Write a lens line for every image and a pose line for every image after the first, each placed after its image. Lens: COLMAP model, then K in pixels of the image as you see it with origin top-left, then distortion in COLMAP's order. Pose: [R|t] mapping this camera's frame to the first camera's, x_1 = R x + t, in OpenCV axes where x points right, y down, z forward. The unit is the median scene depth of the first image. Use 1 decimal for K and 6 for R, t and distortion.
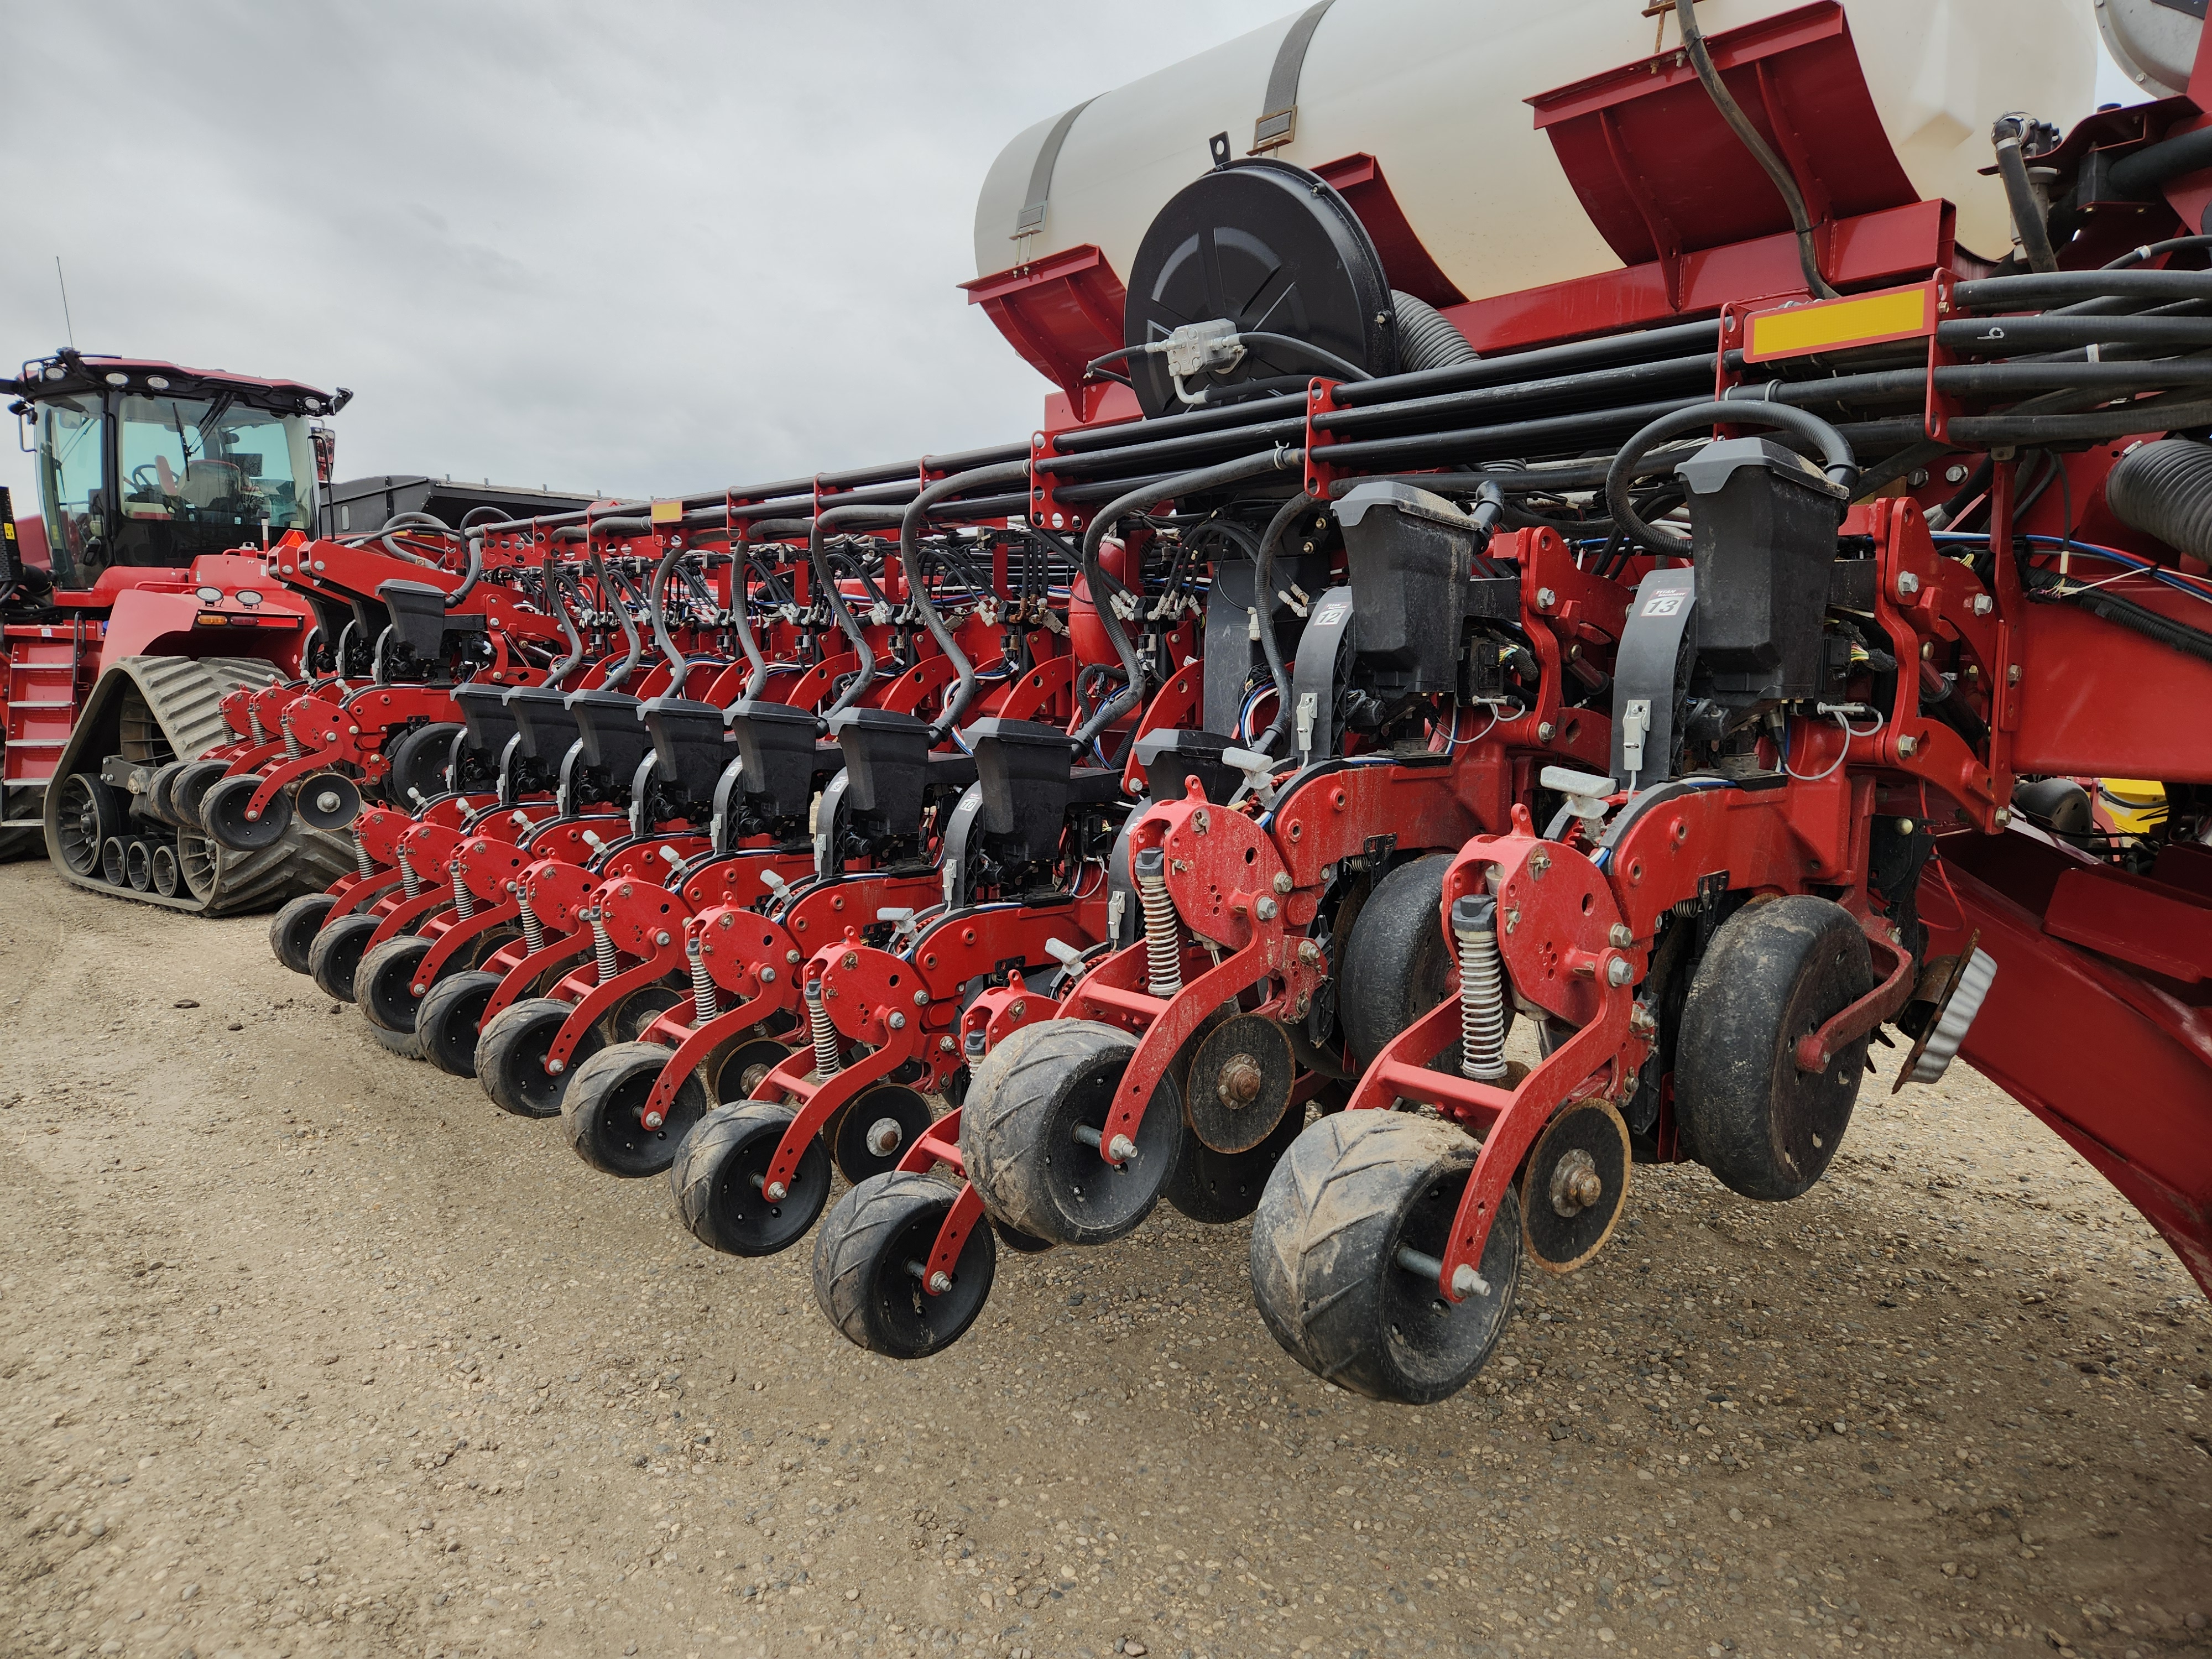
lens RADIAL K [[1489.8, 0, 1109.1], [0, 1489.8, 800.4], [0, 0, 1]] dist [0.077821, -0.072172]
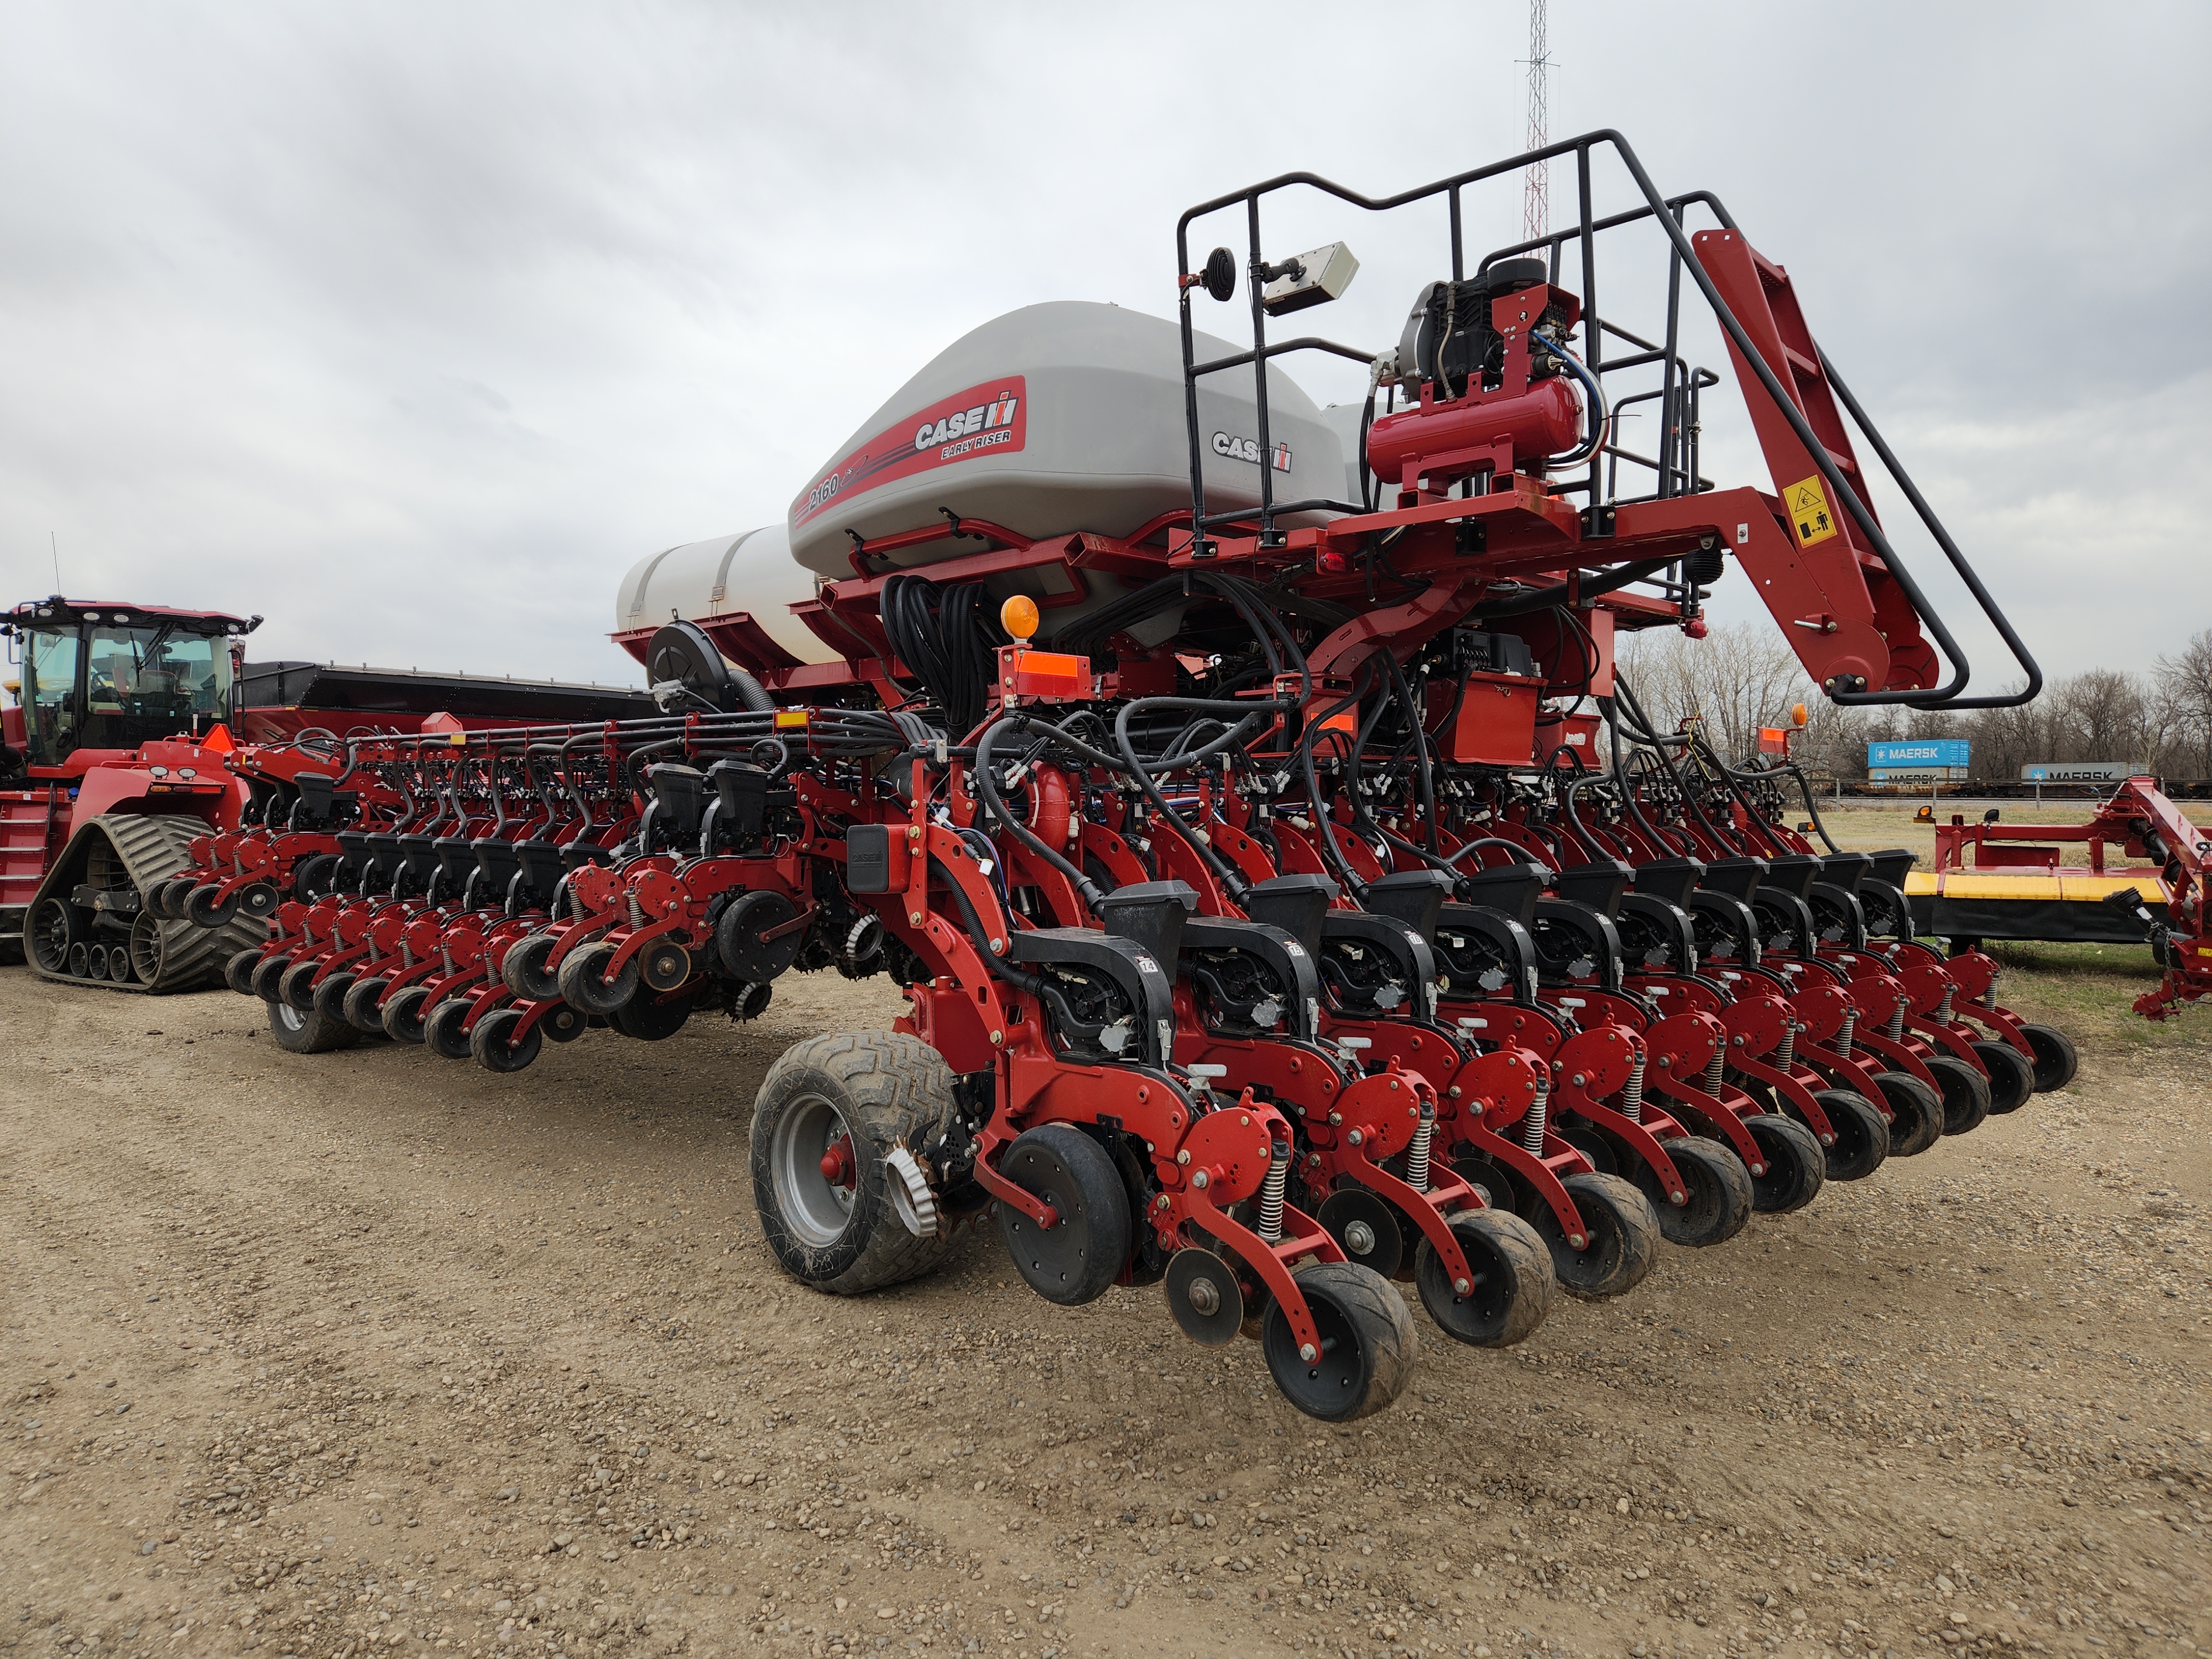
lens RADIAL K [[1489.8, 0, 1109.1], [0, 1489.8, 800.4], [0, 0, 1]] dist [0.077821, -0.072172]
pose [[0.997557, -0.005480, 0.069636, 0.328117], [0.012047, 0.995477, -0.094239, 0.061484], [-0.068804, 0.094847, 0.993111, -0.785183]]
